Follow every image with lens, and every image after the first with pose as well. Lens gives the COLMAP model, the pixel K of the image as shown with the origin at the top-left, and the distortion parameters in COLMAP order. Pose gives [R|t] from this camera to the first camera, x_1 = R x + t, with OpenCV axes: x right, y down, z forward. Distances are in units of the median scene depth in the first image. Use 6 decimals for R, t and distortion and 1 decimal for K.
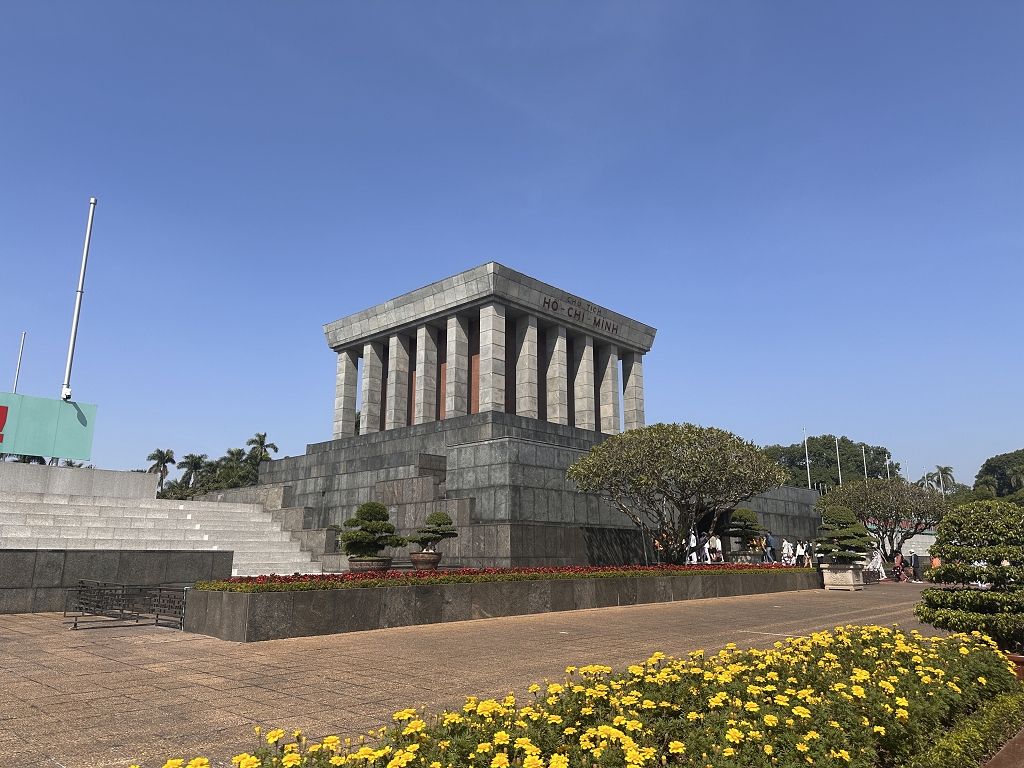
lens RADIAL K [[721.7, 0, 512.1], [0, 721.7, 344.5], [0, 0, 1]] dist [0.009727, 0.001302]
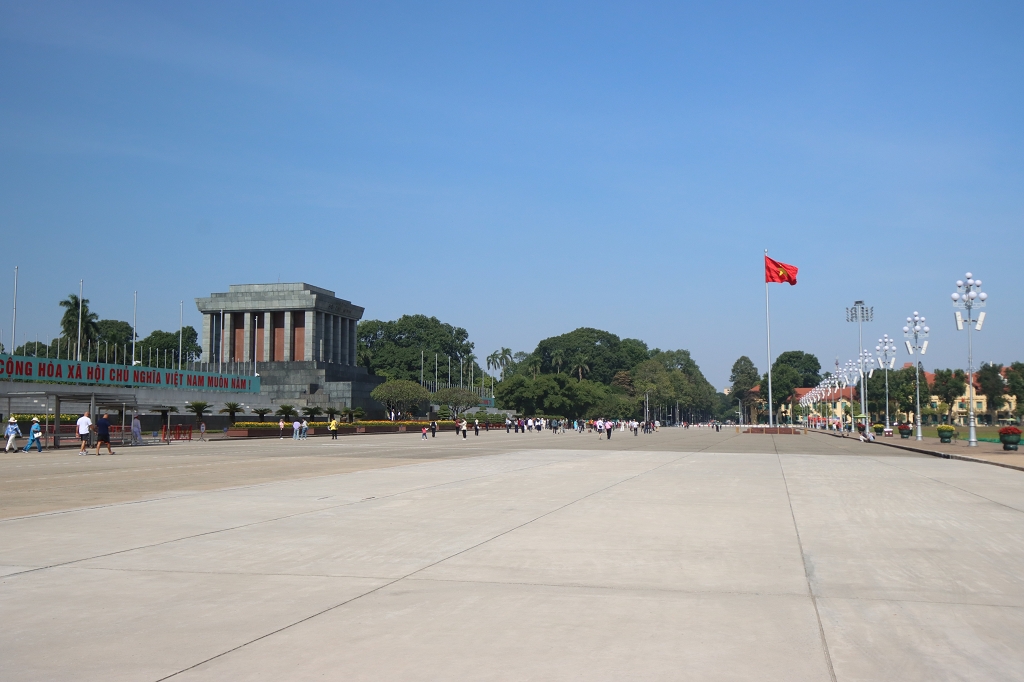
lens RADIAL K [[1121.8, 0, 512.0], [0, 1121.8, 341.0], [0, 0, 1]] dist [-0.096362, 0.061138]
pose [[0.871229, 0.034519, 0.489661, -1.076575], [-0.136543, 0.975198, 0.174197, -0.596303], [-0.471504, -0.218625, 0.854334, -2.075235]]
